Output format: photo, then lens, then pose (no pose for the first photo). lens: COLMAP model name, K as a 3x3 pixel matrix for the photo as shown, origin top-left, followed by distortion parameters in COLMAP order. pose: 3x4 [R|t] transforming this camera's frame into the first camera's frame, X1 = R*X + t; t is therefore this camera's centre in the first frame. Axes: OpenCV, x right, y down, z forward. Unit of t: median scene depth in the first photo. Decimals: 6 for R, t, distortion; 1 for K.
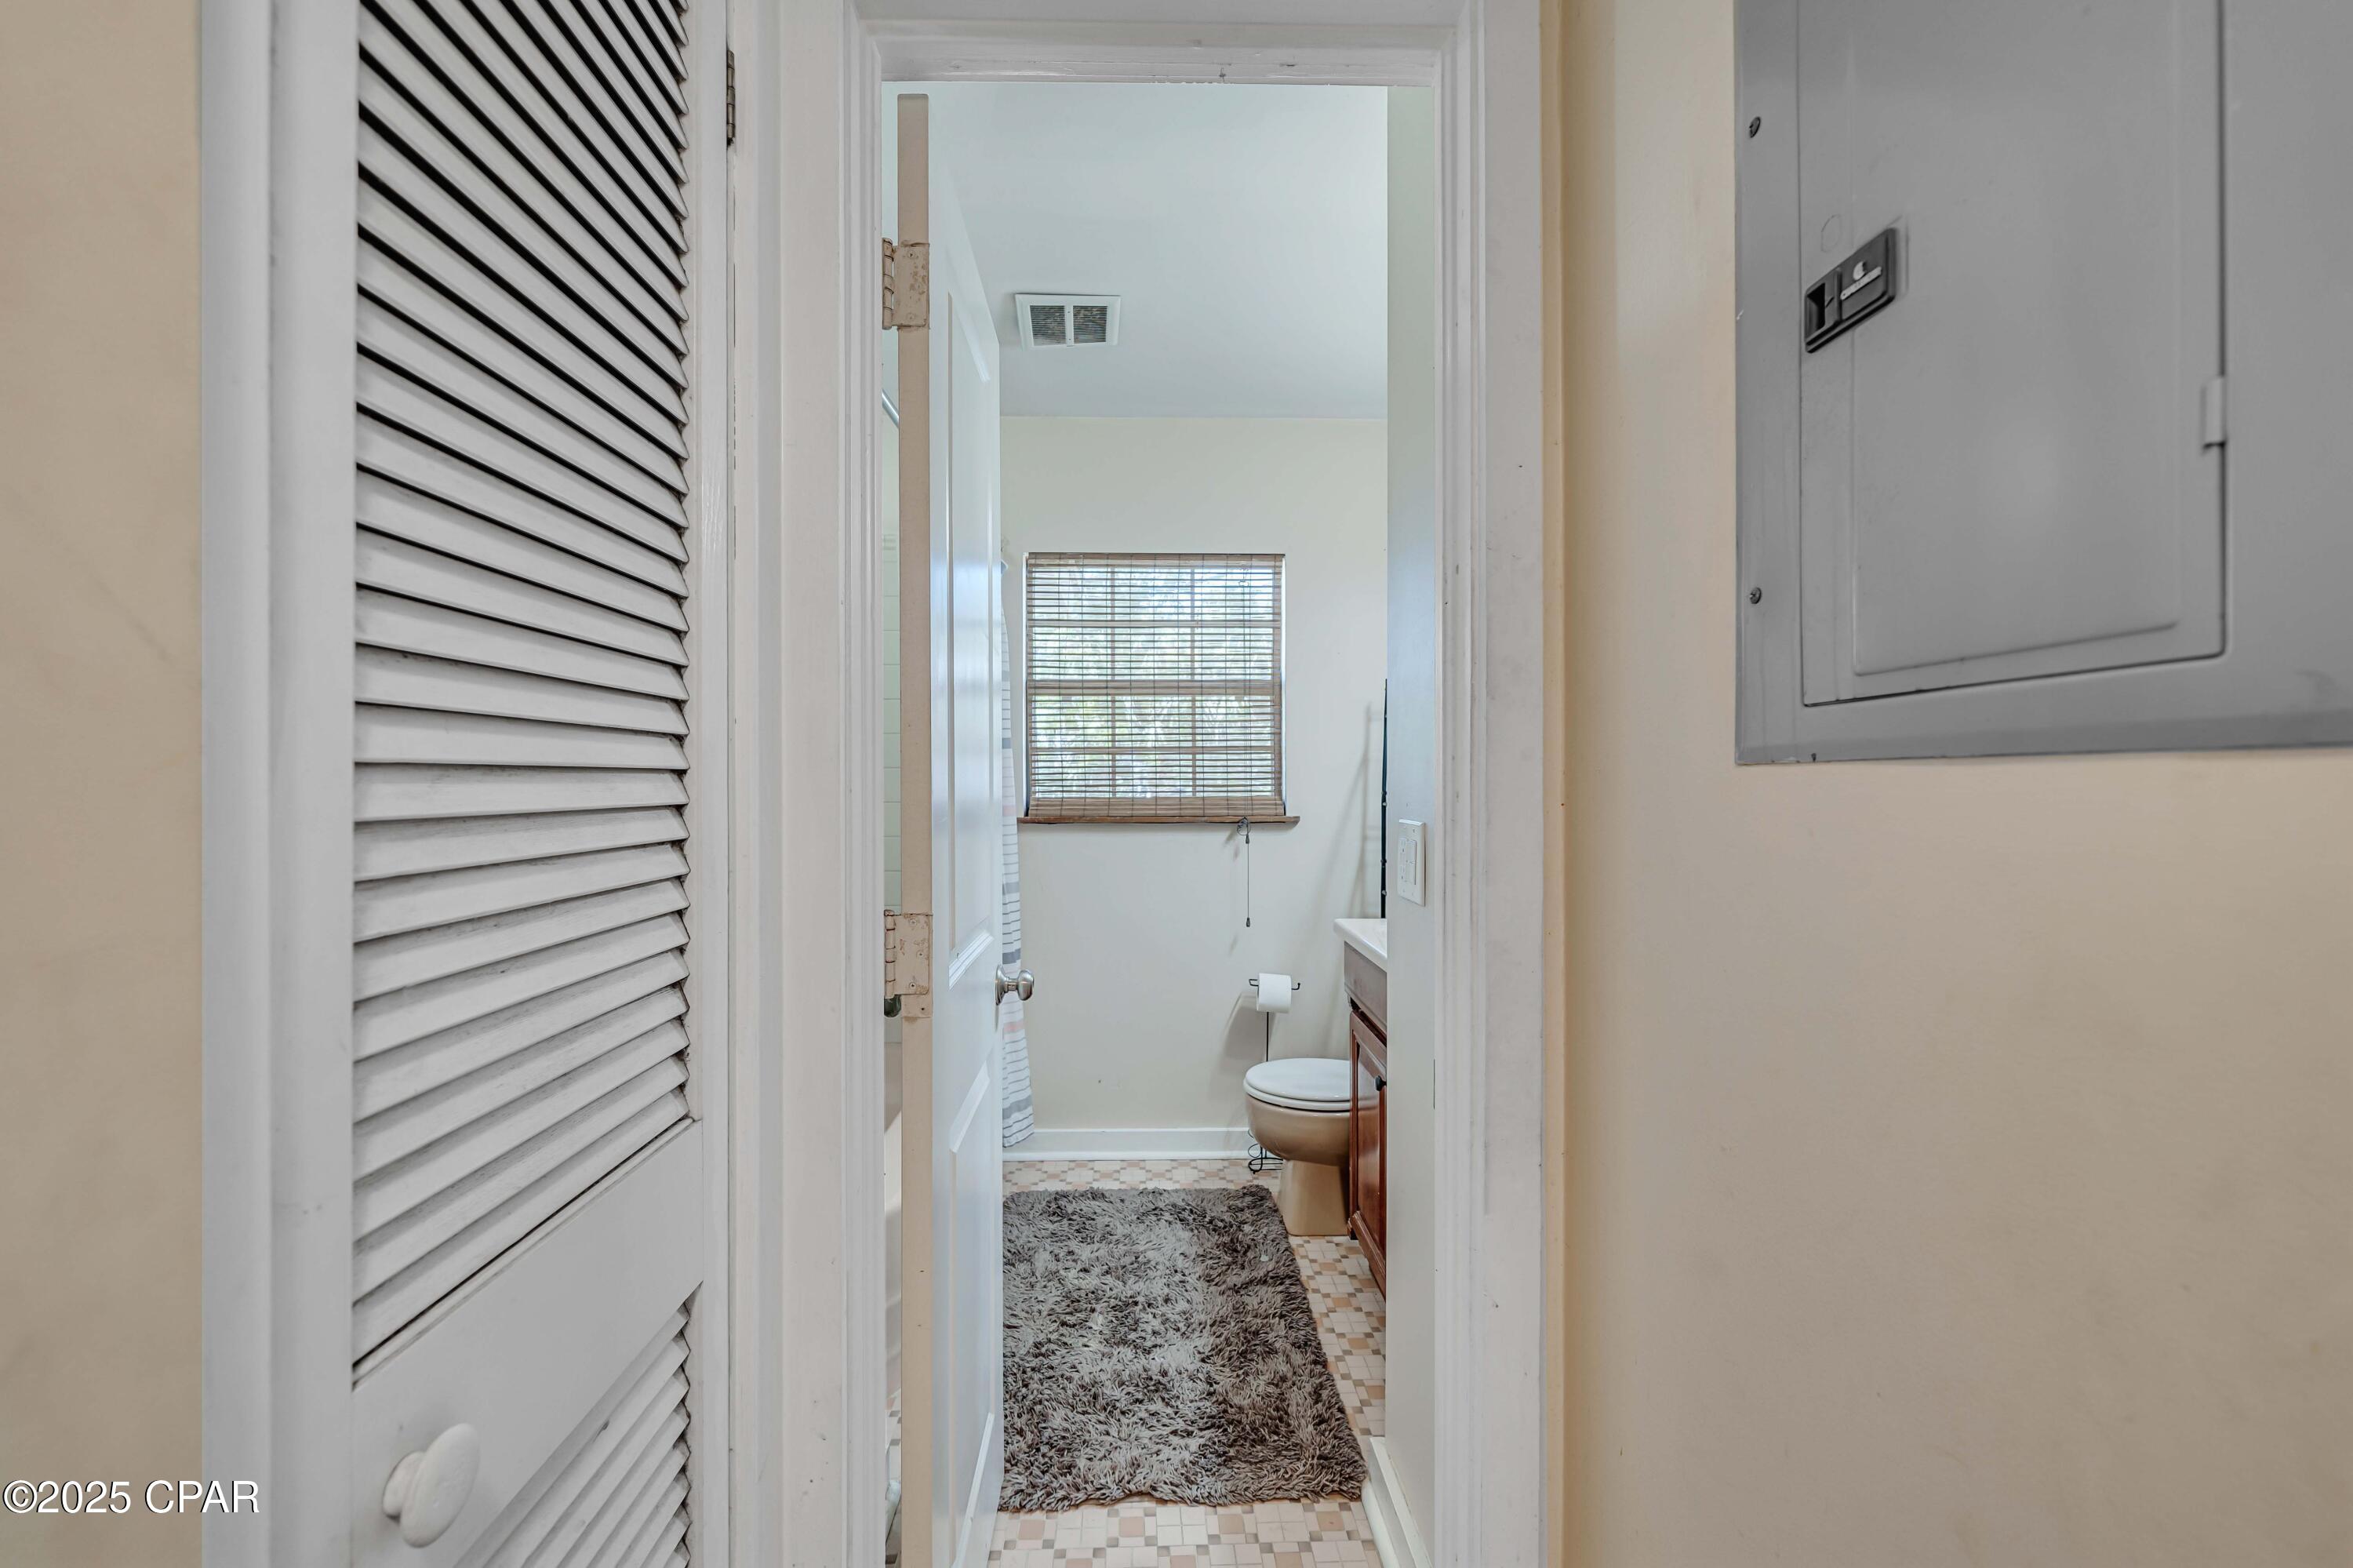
lens RADIAL K [[1047.5, 0, 1174.9], [0, 1047.5, 789.2], [0, 0, 1]] dist [0.003082, 0.000141]
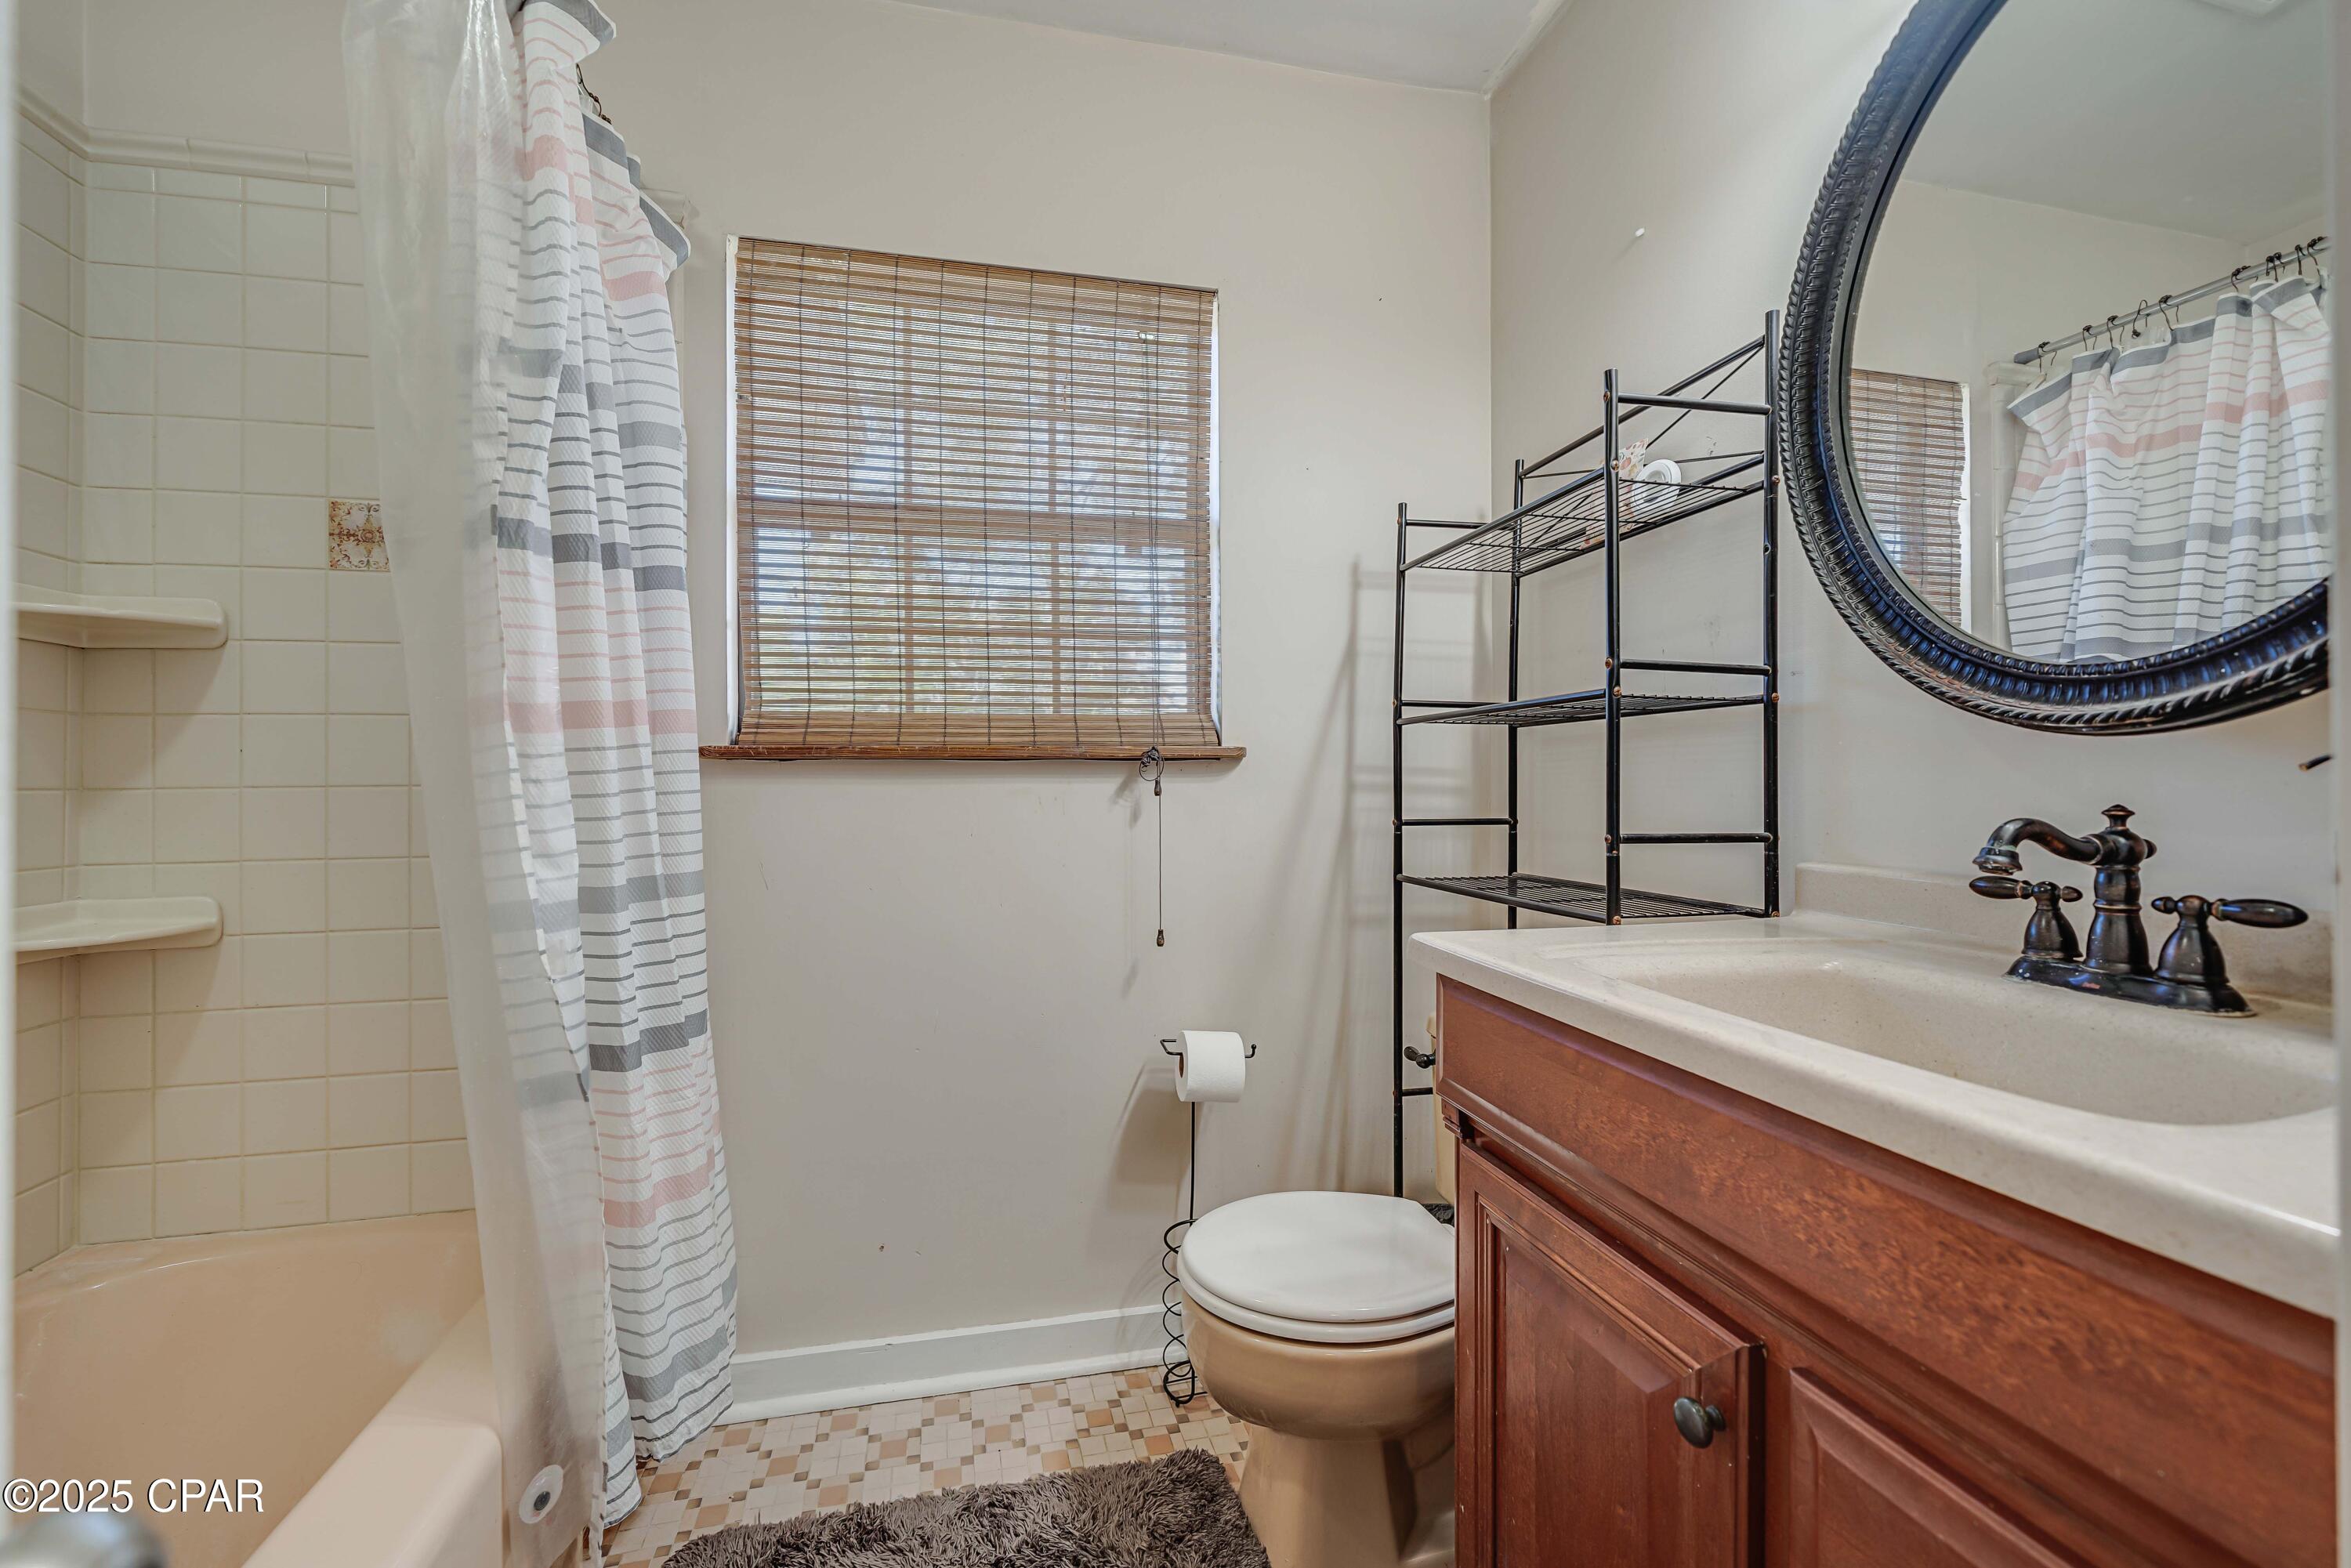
lens RADIAL K [[1046.6, 0, 1179.6], [0, 1046.6, 780.9], [0, 0, 1]] dist [0.003082, 0.000141]
pose [[0.981903, 0.001297, 0.189379, -0.024759], [-0.002917, 0.999962, 0.008273, 0.039672], [-0.189361, -0.008676, 0.981869, 0.457945]]
